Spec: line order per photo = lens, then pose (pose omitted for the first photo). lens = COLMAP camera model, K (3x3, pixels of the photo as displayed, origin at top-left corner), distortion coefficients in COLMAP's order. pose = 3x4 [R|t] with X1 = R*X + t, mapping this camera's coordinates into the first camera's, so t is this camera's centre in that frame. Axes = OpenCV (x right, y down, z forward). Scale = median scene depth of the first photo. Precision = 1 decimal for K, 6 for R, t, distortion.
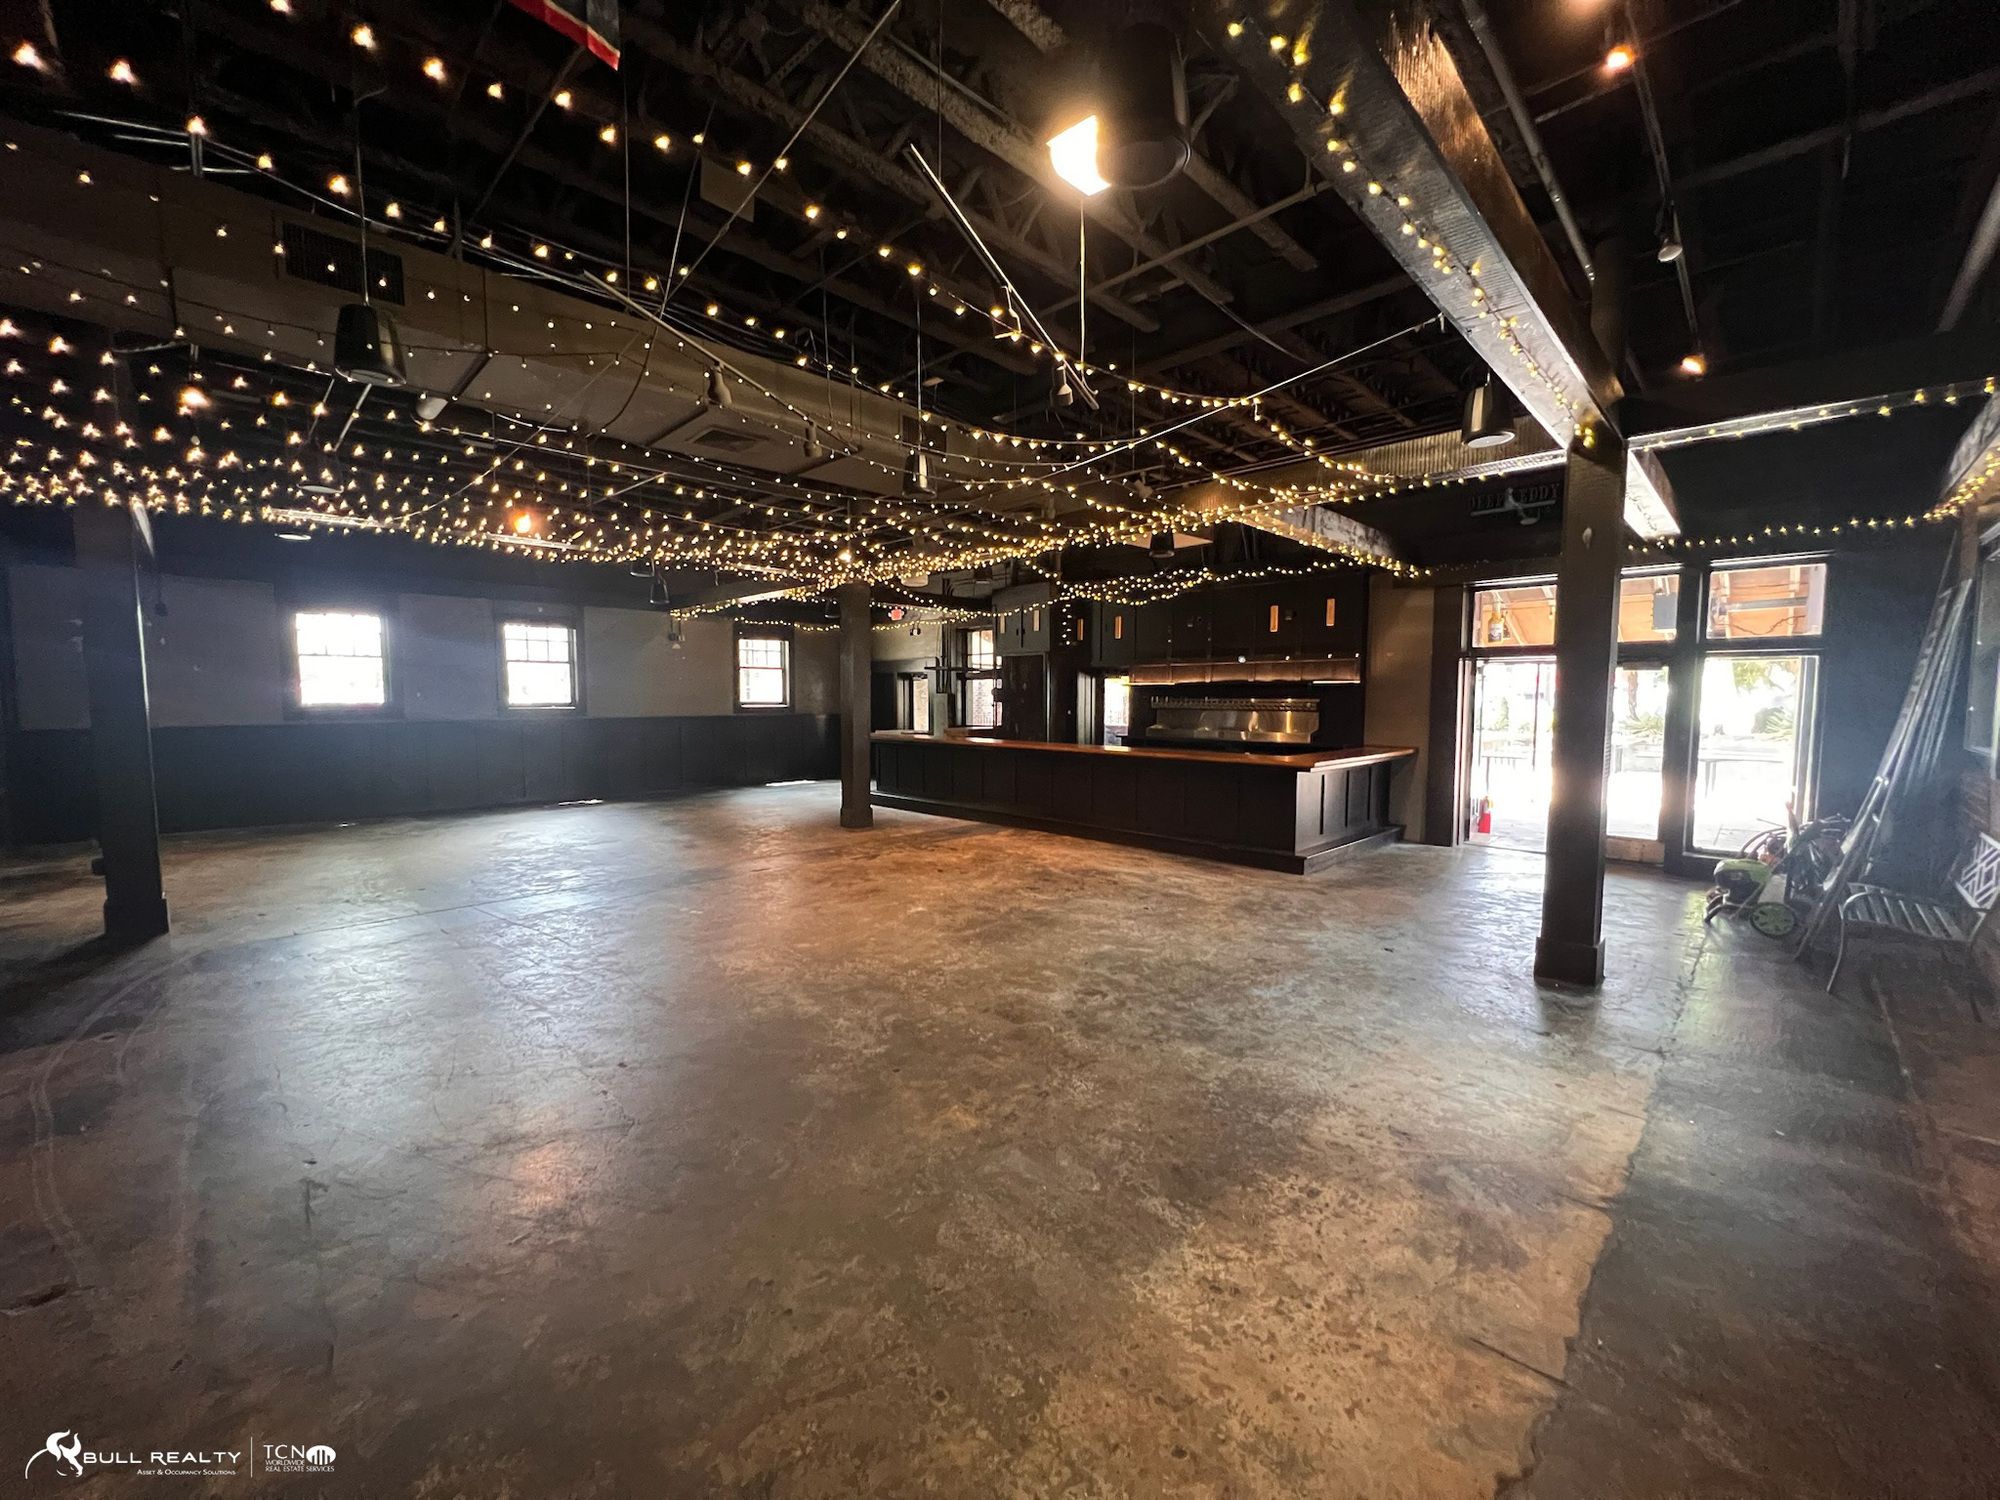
lens RADIAL K [[798.6, 0, 991.4], [0, 798.6, 752.9], [0, 0, 1]] dist [-0.001782, -0.000093]
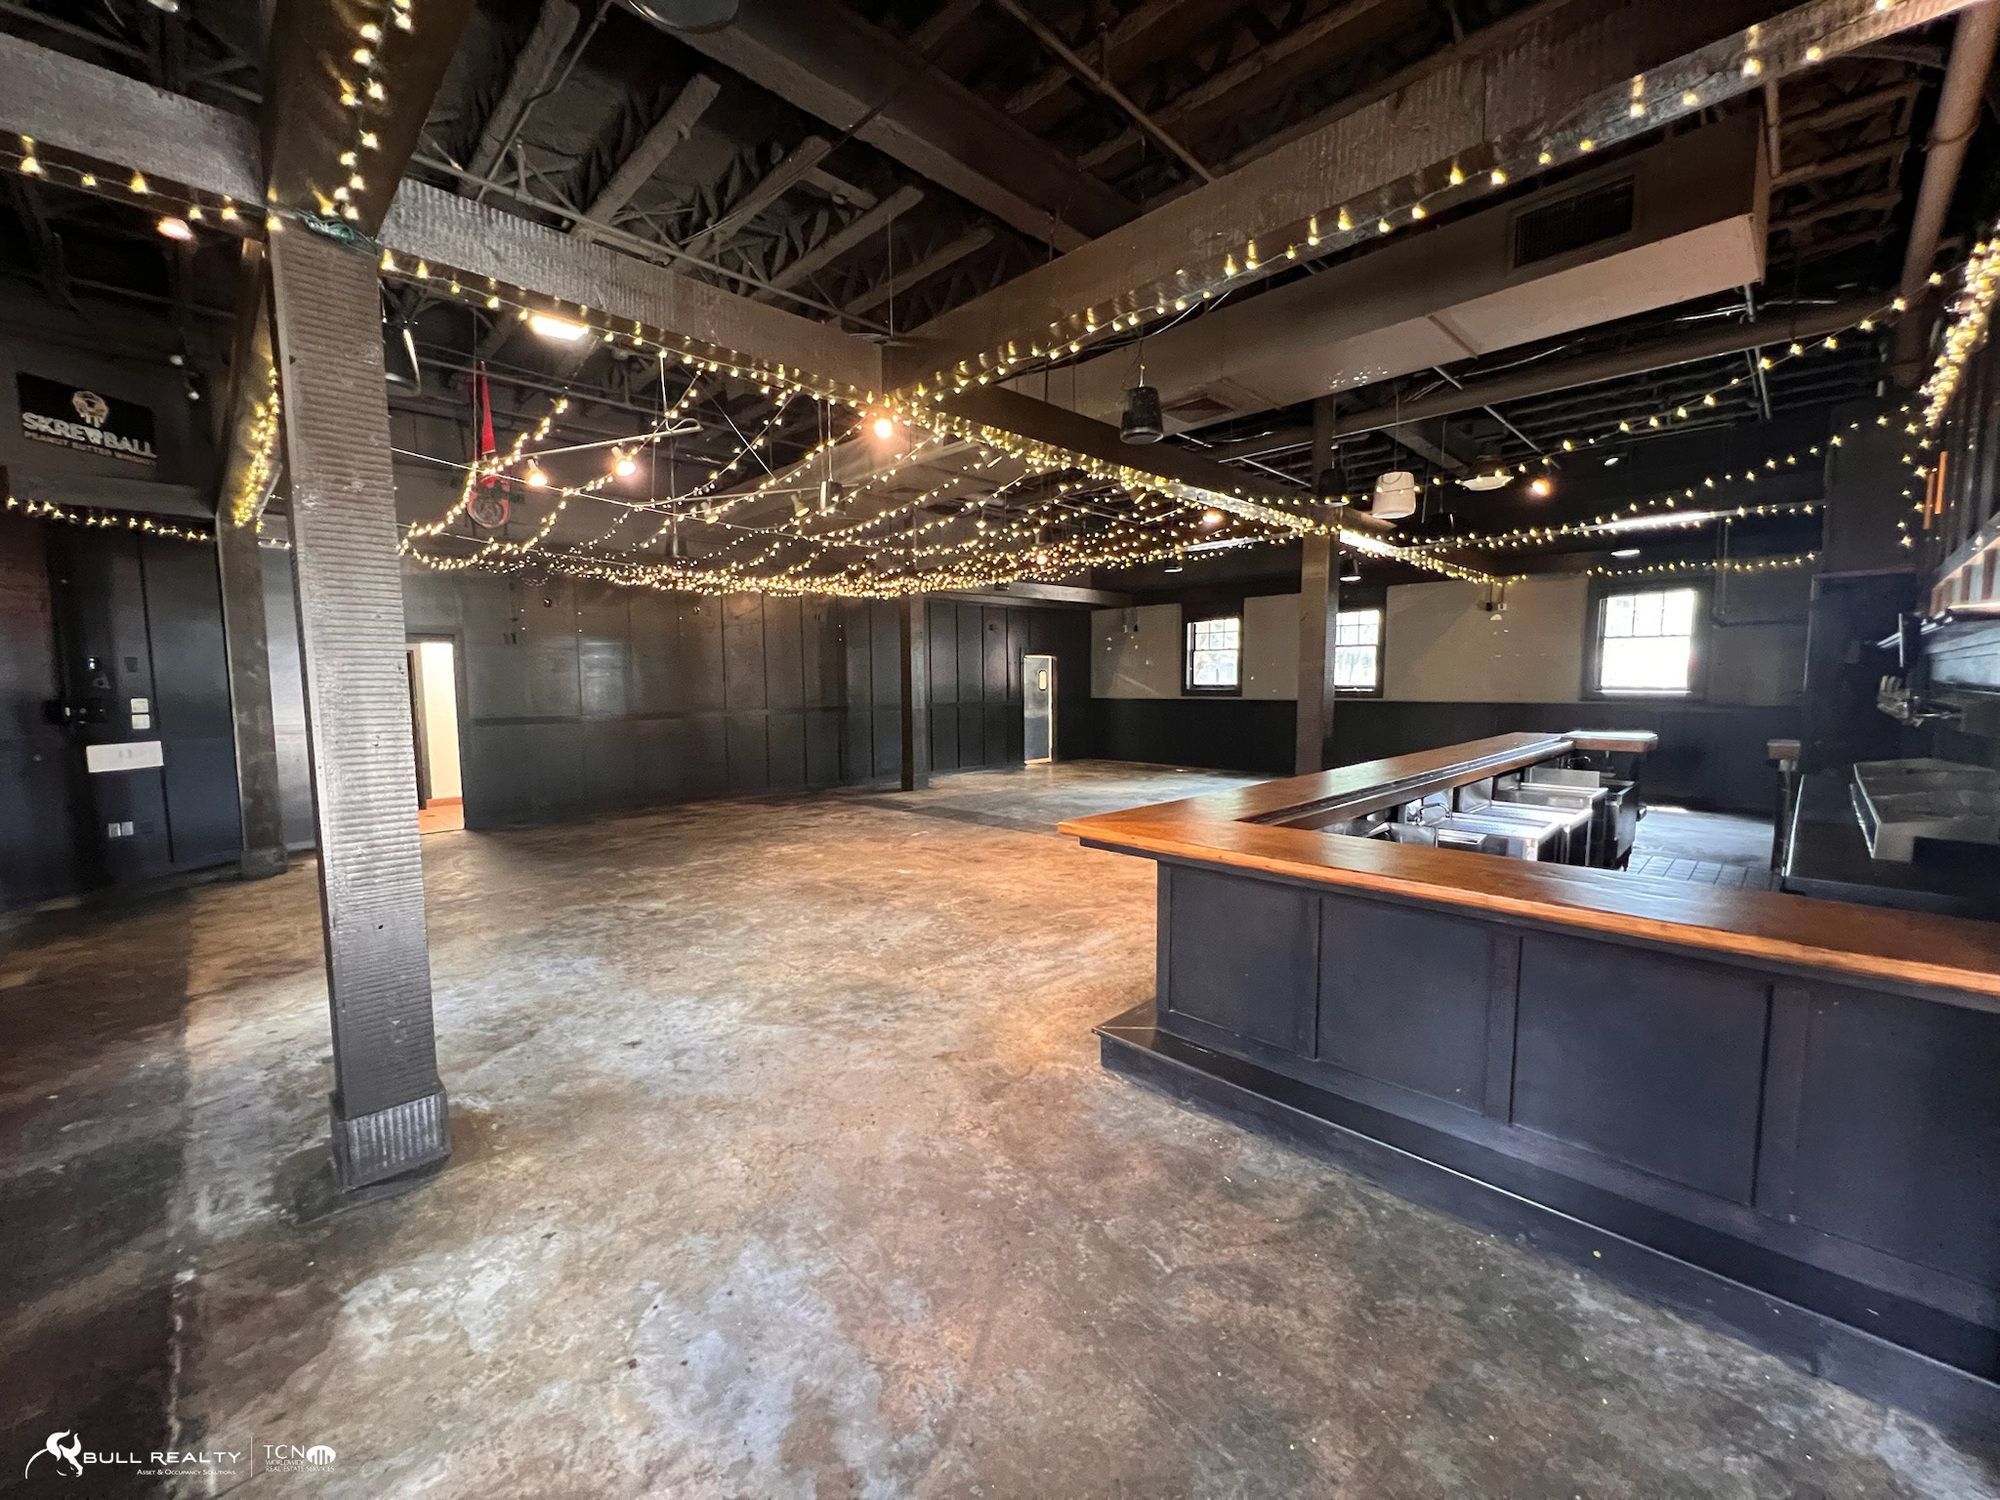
lens RADIAL K [[798.6, 0, 991.5], [0, 798.6, 754.3], [0, 0, 1]] dist [-0.001782, -0.000093]
pose [[-0.006639, 0.090241, -0.995898, 1.109980], [-0.066977, 0.993643, 0.090484, -0.083745], [0.997732, 0.067302, -0.000553, 1.233601]]
